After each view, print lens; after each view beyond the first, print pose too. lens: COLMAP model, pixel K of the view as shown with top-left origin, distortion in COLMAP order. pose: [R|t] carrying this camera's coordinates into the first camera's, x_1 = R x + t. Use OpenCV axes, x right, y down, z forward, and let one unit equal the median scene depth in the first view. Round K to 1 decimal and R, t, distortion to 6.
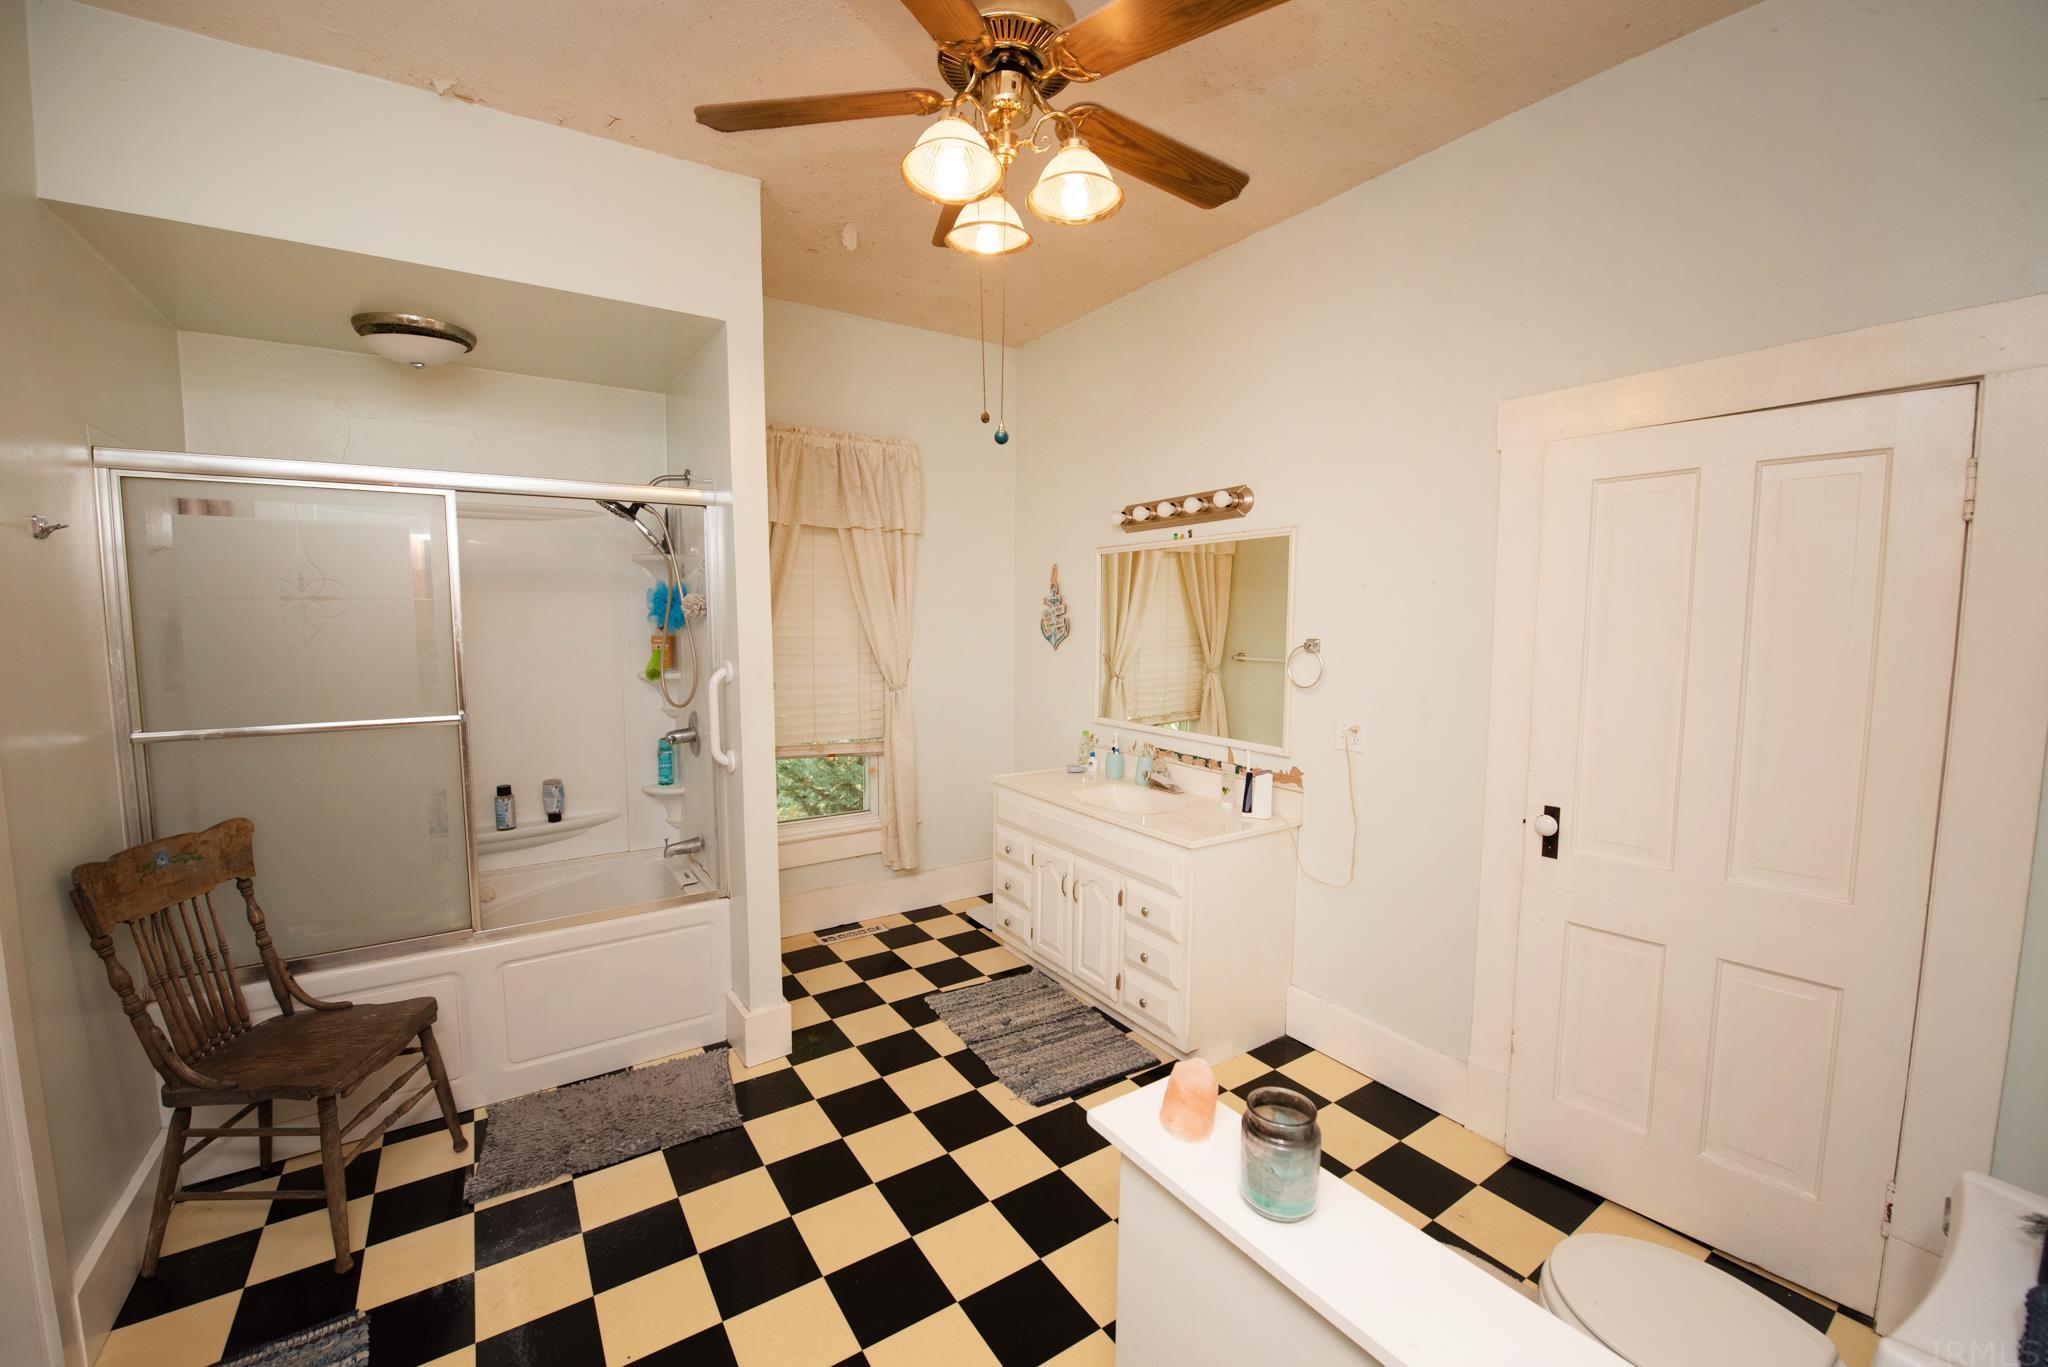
lens RADIAL K [[810.1, 0, 1017.6], [0, 810.1, 683.1], [0, 0, 1]] dist [-0.024431, -0.000503]
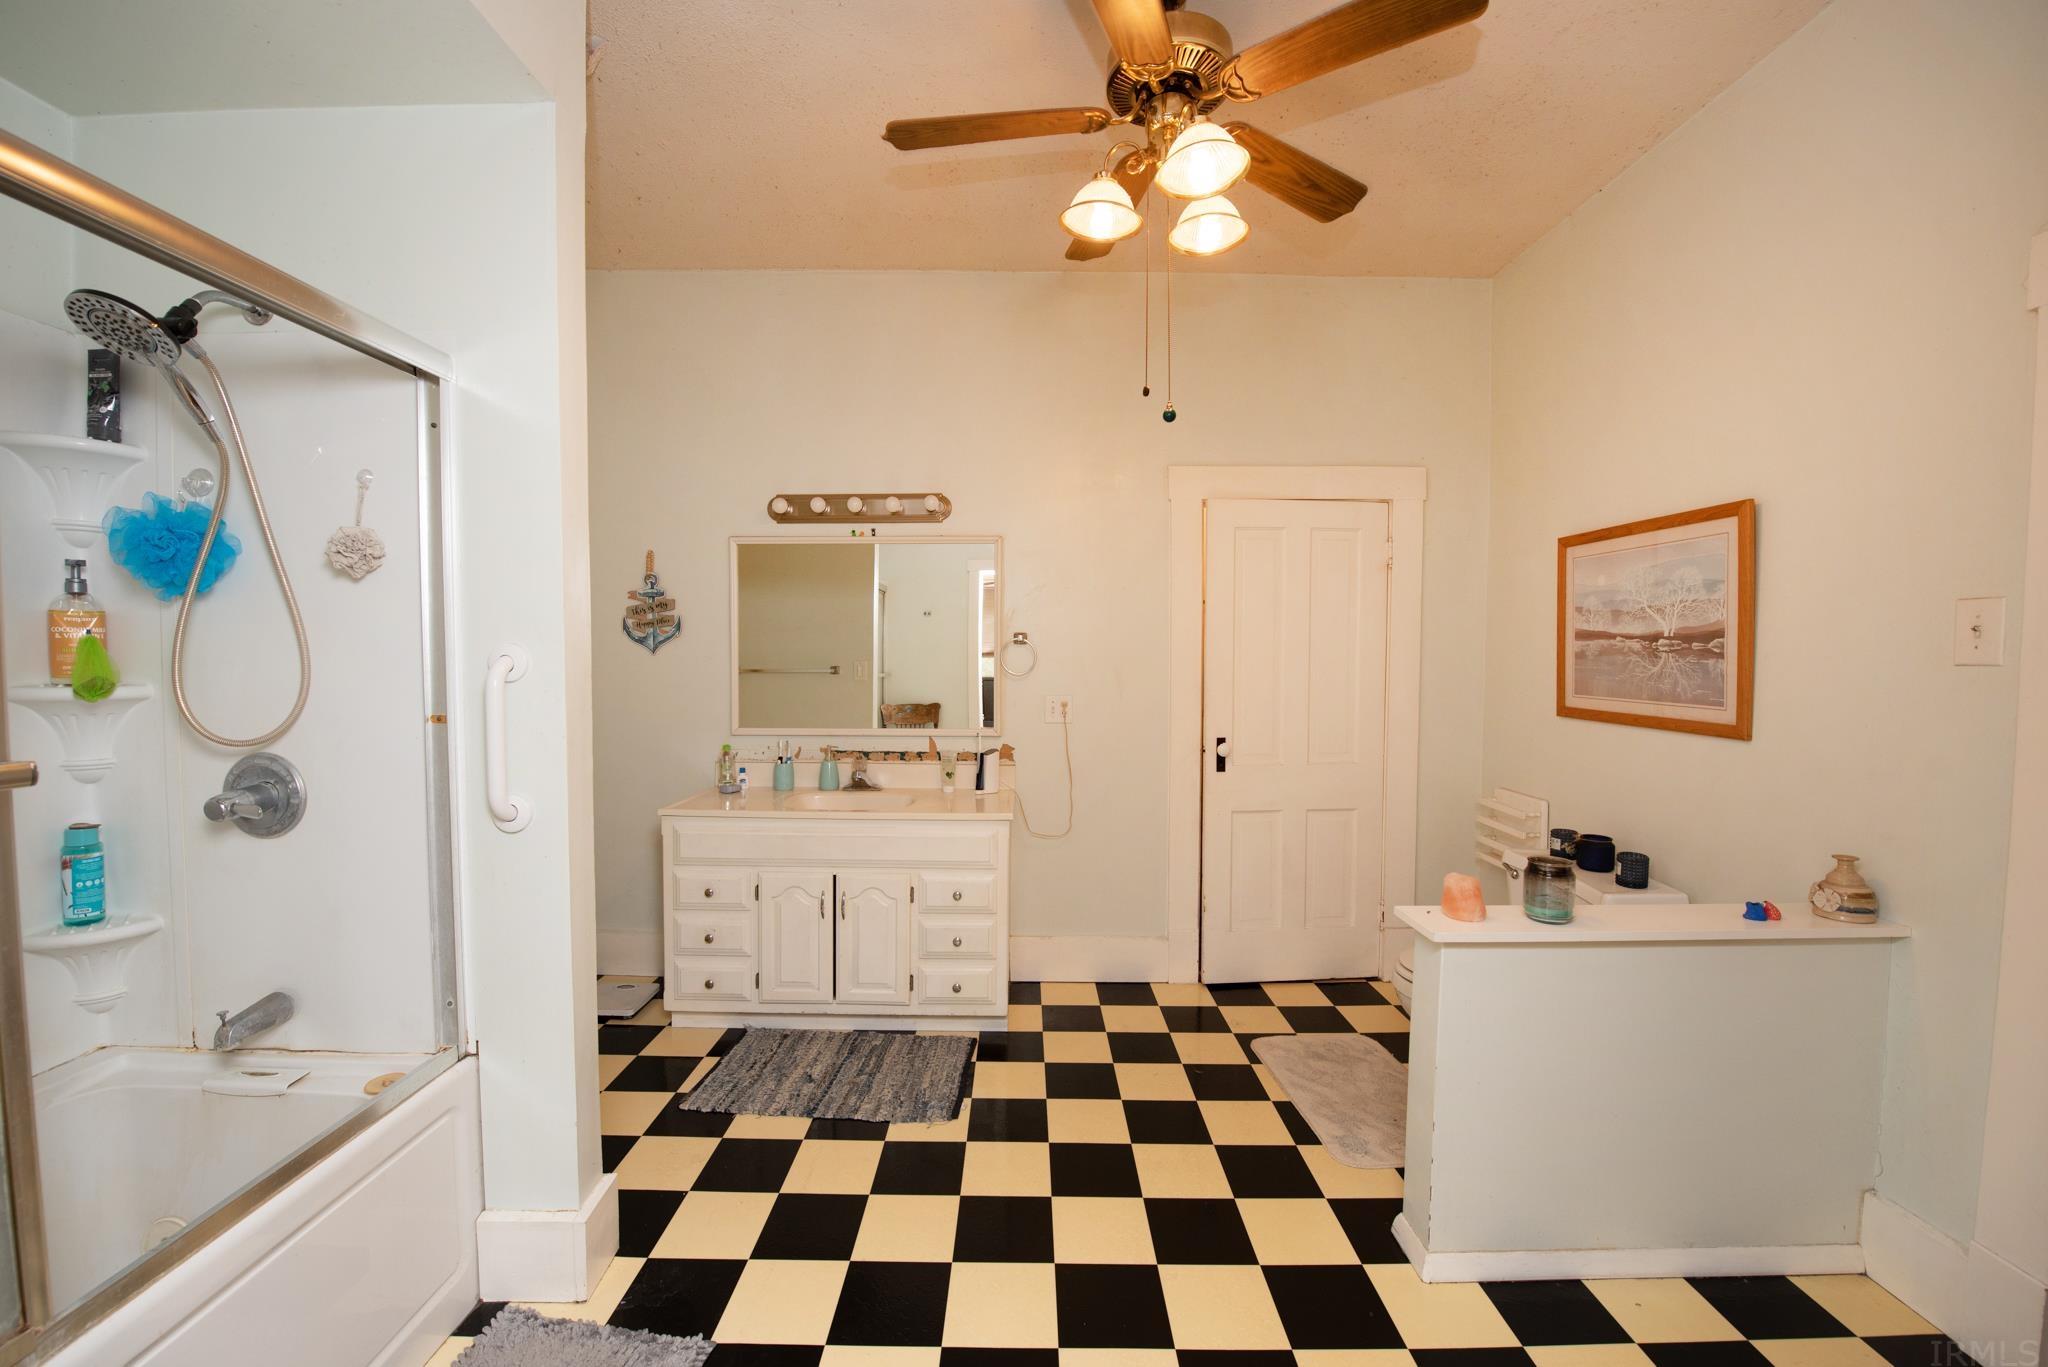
lens RADIAL K [[810.1, 0, 1019.5], [0, 810.1, 683.3], [0, 0, 1]] dist [-0.024431, -0.000503]
pose [[0.557974, -0.027057, 0.829417, -0.548354], [0.067366, 0.997647, -0.012774, 0.030462], [-0.827120, 0.063002, 0.558484, 0.303995]]
